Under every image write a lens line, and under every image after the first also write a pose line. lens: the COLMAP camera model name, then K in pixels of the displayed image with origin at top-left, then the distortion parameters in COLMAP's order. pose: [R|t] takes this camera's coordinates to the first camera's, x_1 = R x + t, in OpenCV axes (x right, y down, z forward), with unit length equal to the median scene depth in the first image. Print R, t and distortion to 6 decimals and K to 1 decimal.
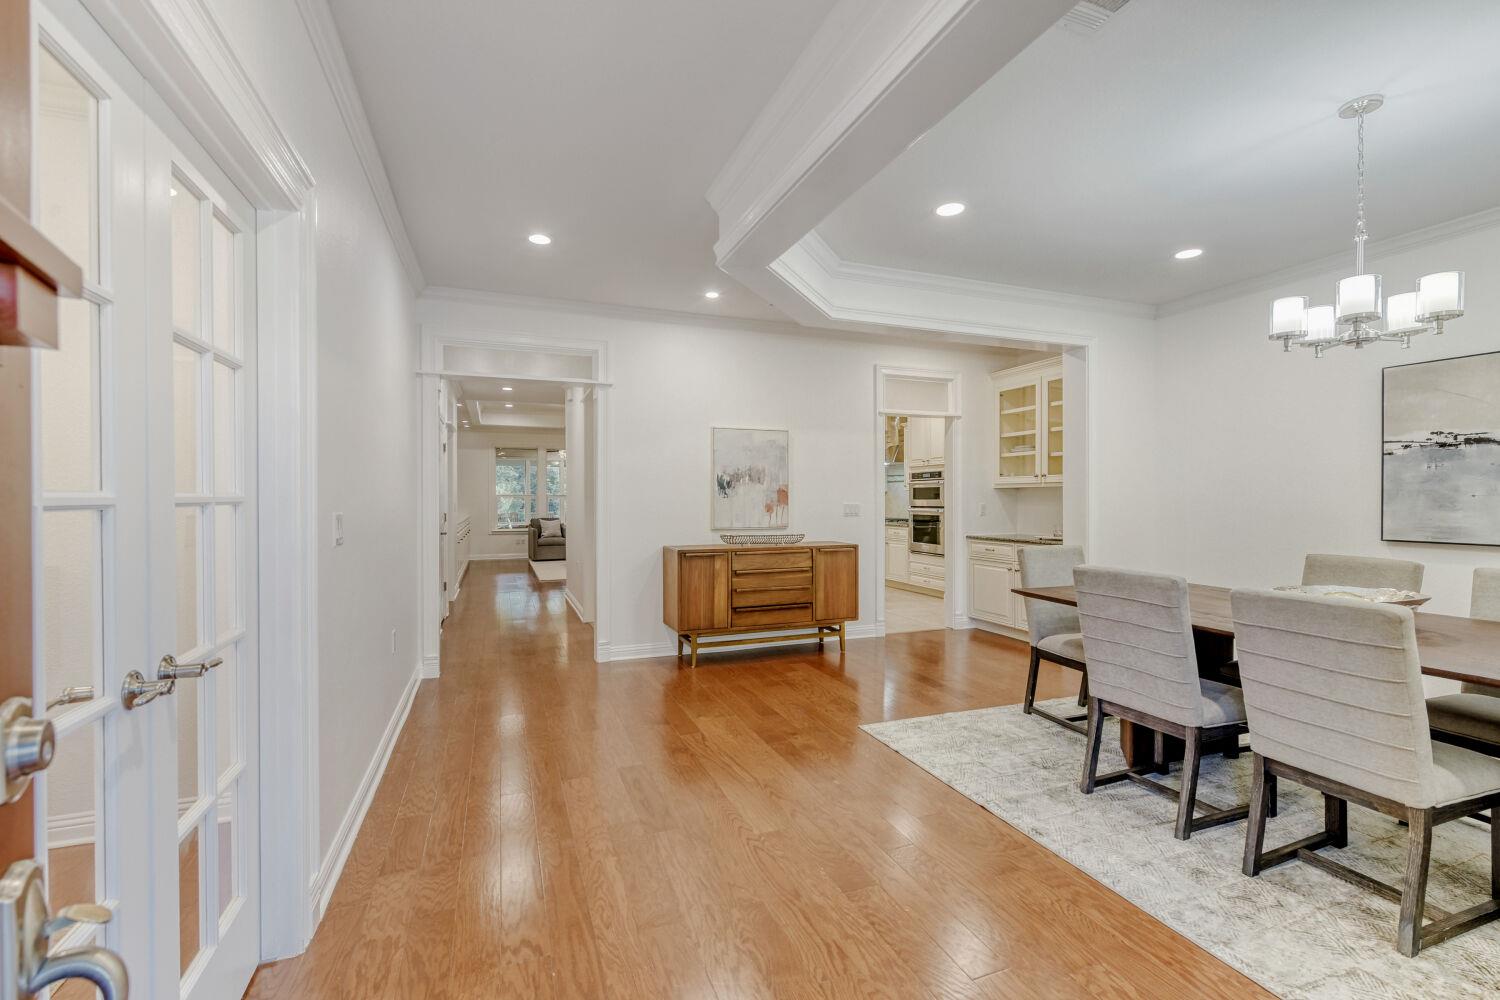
lens RADIAL K [[653.4, 0, 753.3], [0, 653.4, 504.3], [0, 0, 1]] dist [-0.000672, 0.000000]
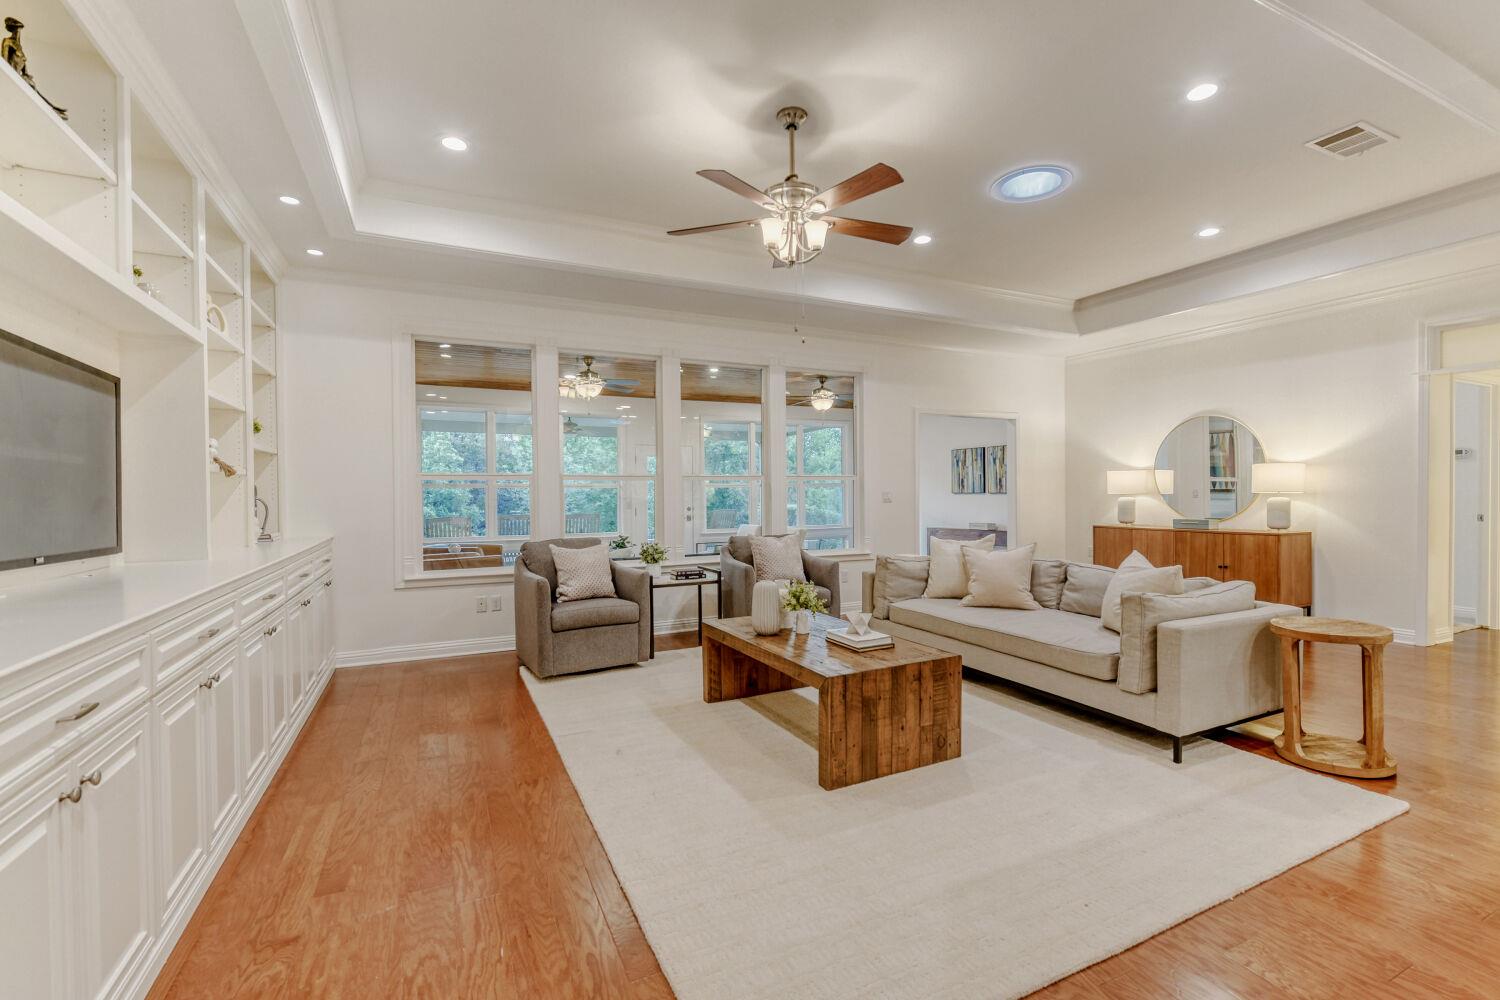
lens RADIAL K [[653.4, 0, 751.0], [0, 653.4, 496.1], [0, 0, 1]] dist [-0.000672, 0.000000]
pose [[0.997828, -0.002578, 0.065821, -0.241981], [0.002825, 0.999989, -0.003656, 0.000188], [-0.065811, 0.003834, 0.997825, 0.648607]]
